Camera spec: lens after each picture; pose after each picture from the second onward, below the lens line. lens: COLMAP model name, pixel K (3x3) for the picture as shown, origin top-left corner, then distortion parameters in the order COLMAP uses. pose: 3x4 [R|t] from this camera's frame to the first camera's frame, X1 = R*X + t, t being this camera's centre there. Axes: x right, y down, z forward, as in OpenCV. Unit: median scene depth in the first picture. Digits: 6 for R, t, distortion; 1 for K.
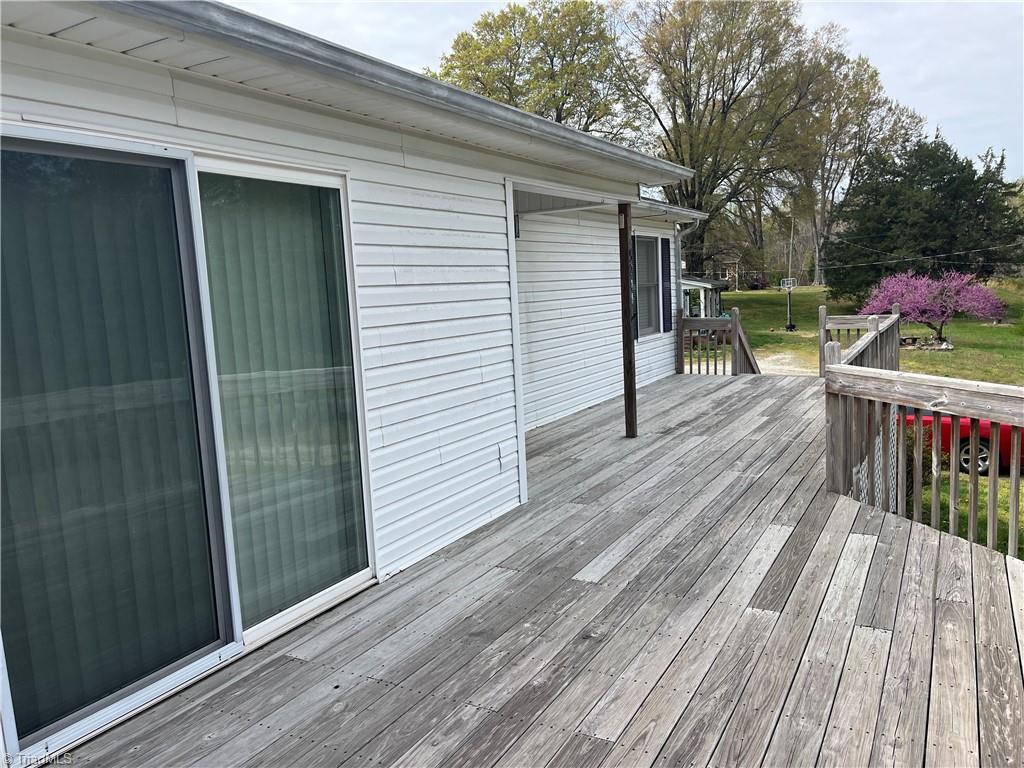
lens RADIAL K [[779.9, 0, 510.9], [0, 779.9, 387.1], [0, 0, 1]] dist [0.064585, -0.100560]
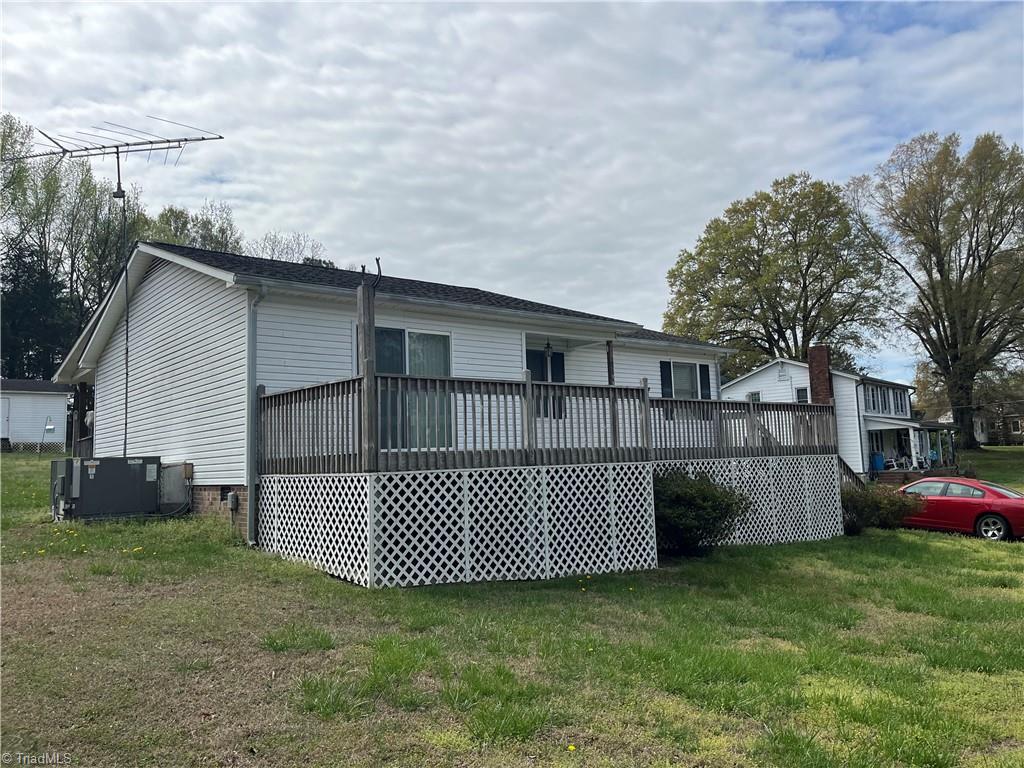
lens RADIAL K [[779.9, 0, 514.4], [0, 779.9, 379.4], [0, 0, 1]] dist [0.064585, -0.100560]
pose [[0.933709, -0.020024, -0.357473, 0.075885], [-0.056887, 0.977454, -0.203341, 0.037002], [0.353485, 0.210197, 0.911518, -0.119316]]
